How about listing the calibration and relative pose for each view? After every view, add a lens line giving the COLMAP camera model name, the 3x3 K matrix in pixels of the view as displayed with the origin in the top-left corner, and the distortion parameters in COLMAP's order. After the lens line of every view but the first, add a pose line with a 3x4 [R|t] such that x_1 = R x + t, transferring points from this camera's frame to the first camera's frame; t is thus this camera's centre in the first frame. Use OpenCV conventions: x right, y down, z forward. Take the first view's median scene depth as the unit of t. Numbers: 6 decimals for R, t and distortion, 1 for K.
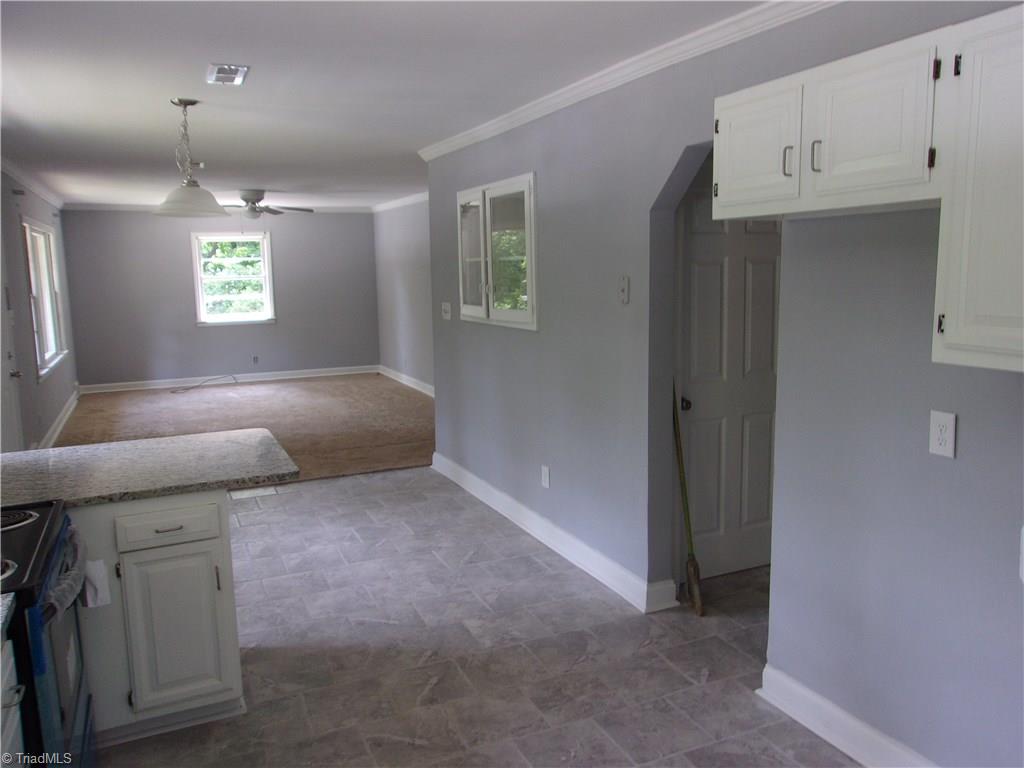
lens RADIAL K [[801.1, 0, 518.4], [0, 801.1, 380.4], [0, 0, 1]] dist [-0.021720, 0.042004]
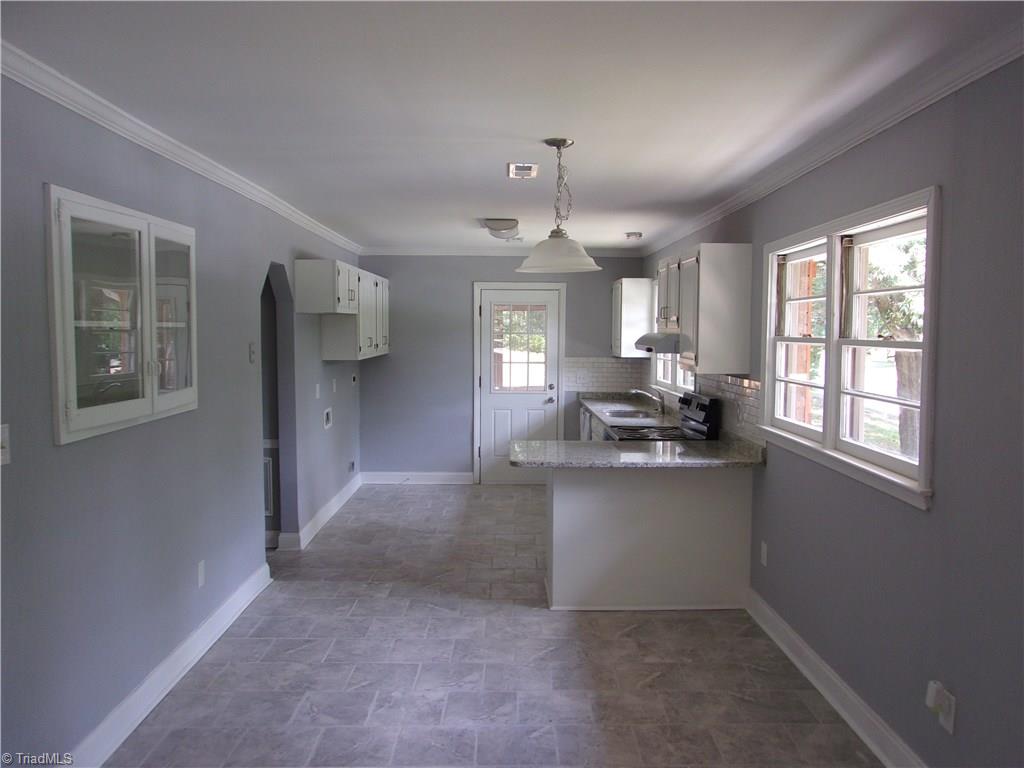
lens RADIAL K [[801.1, 0, 518.1], [0, 801.1, 382.7], [0, 0, 1]] dist [-0.021720, 0.042004]
pose [[-0.914479, -0.012756, 0.404432, -0.661451], [0.071199, 0.978836, 0.191863, -0.236860], [-0.398320, 0.204250, -0.894217, 1.669385]]
